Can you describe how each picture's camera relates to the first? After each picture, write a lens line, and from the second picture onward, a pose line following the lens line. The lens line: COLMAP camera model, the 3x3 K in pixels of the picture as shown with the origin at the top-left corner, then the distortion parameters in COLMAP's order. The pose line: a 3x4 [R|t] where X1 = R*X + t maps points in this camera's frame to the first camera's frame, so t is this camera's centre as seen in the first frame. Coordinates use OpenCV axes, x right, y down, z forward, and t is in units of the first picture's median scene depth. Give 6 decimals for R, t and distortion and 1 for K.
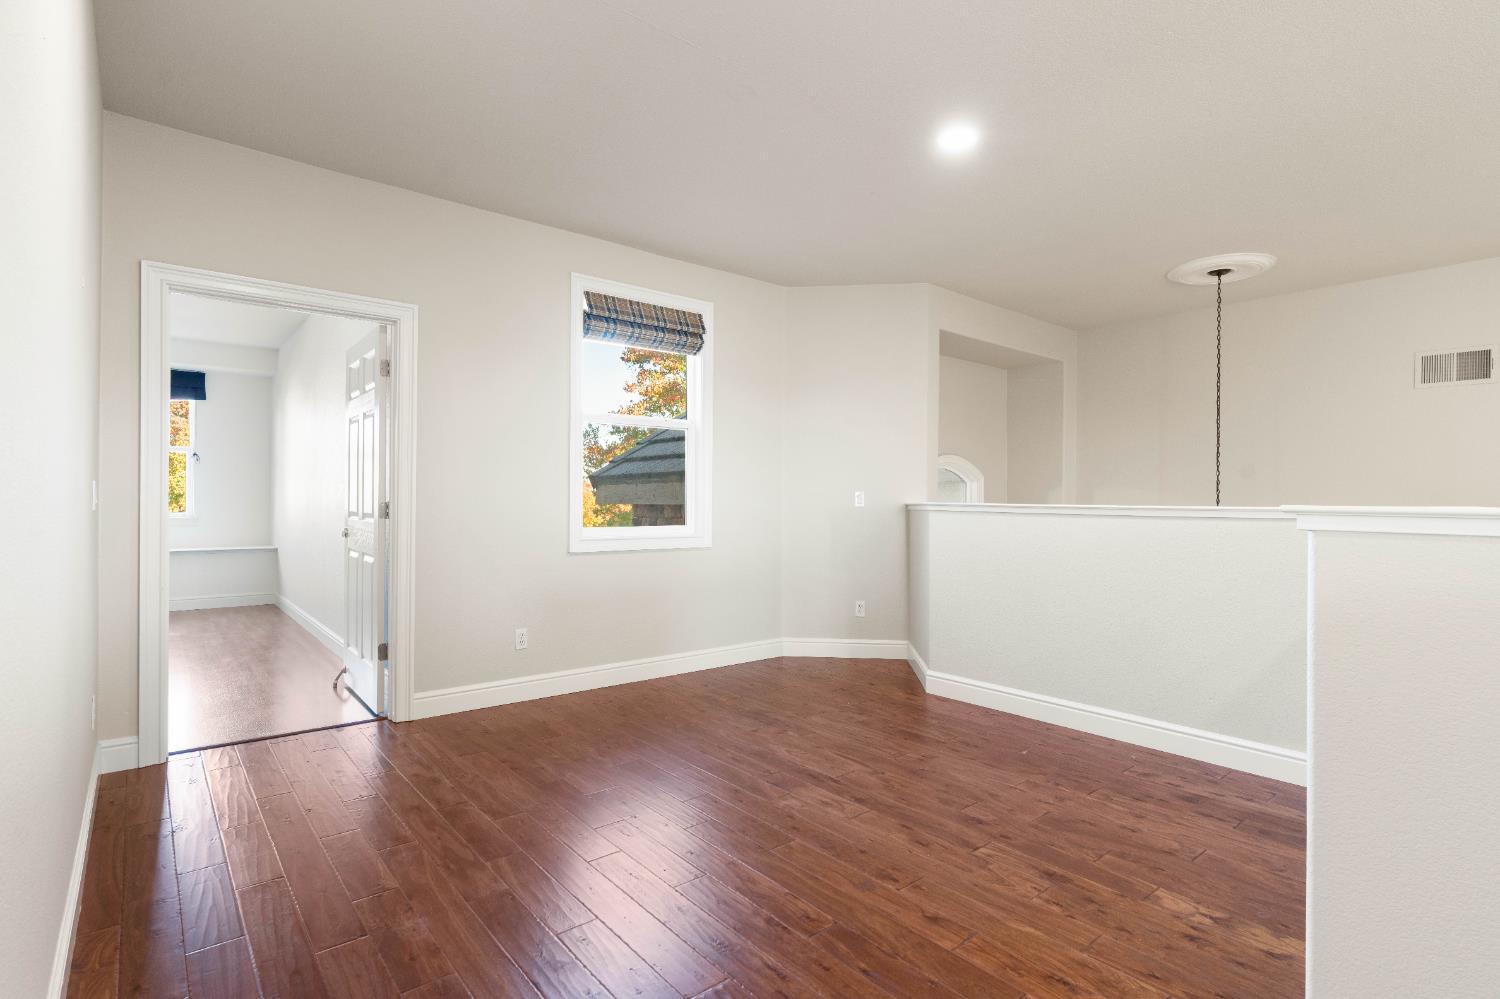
lens RADIAL K [[725.2, 0, 756.7], [0, 725.2, 503.8], [0, 0, 1]] dist [-0.002659, 0.000193]
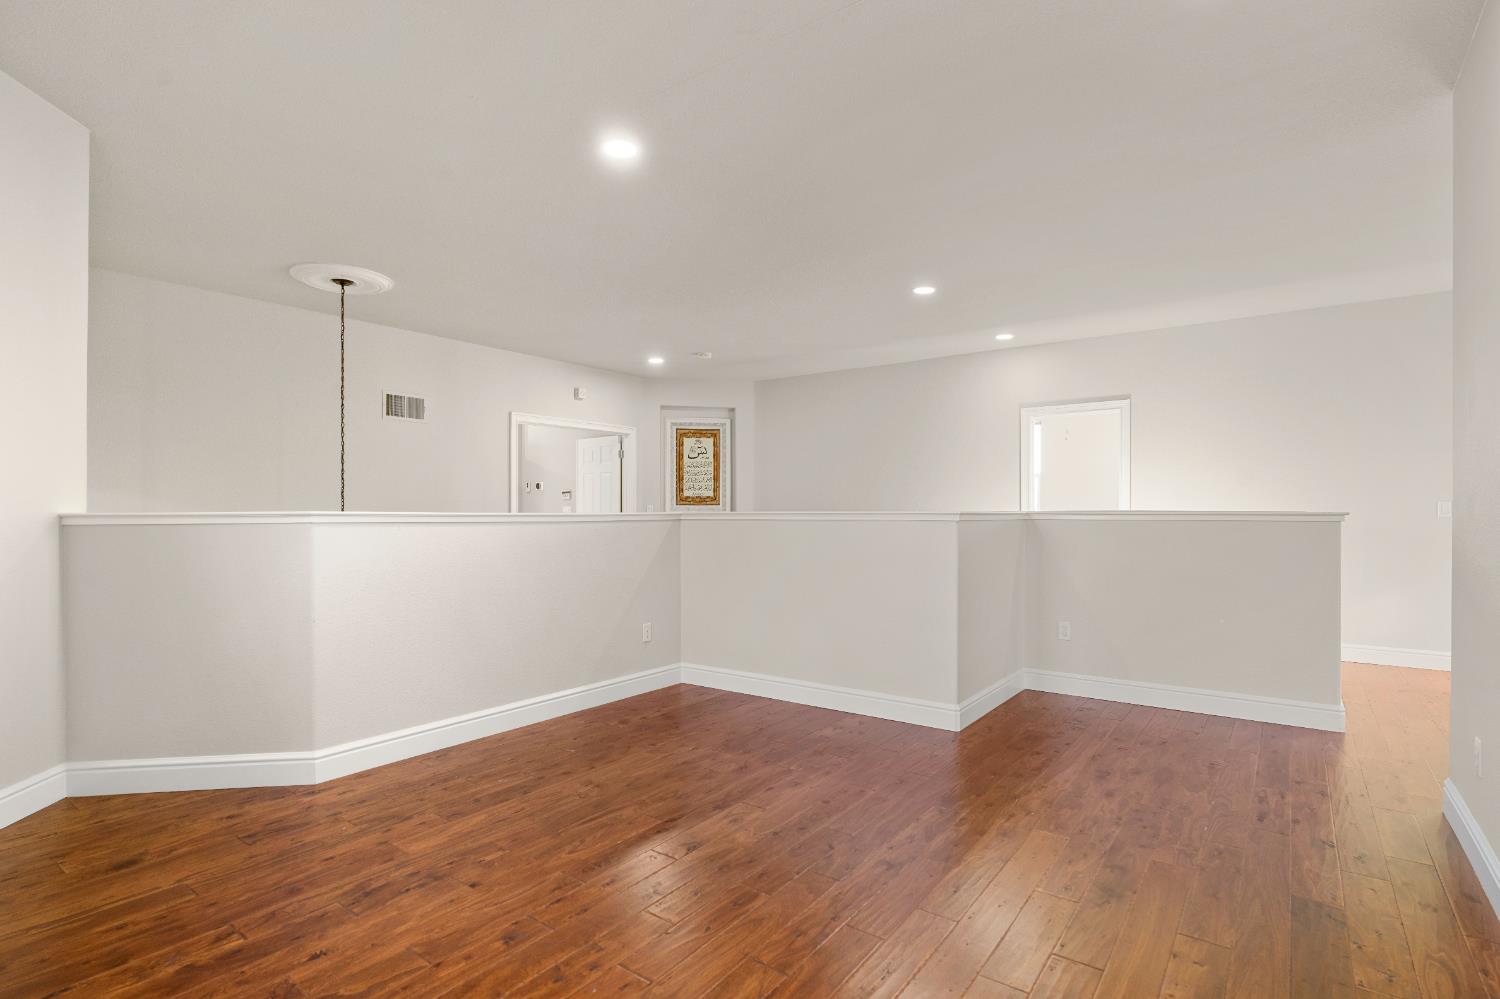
lens RADIAL K [[725.2, 0, 756.7], [0, 725.2, 503.8], [0, 0, 1]] dist [-0.002659, 0.000193]
pose [[-0.222118, -0.000606, 0.975020, -0.672036], [-0.000932, 0.999999, 0.000409, -0.013020], [-0.975019, -0.000818, -0.222118, 0.918970]]
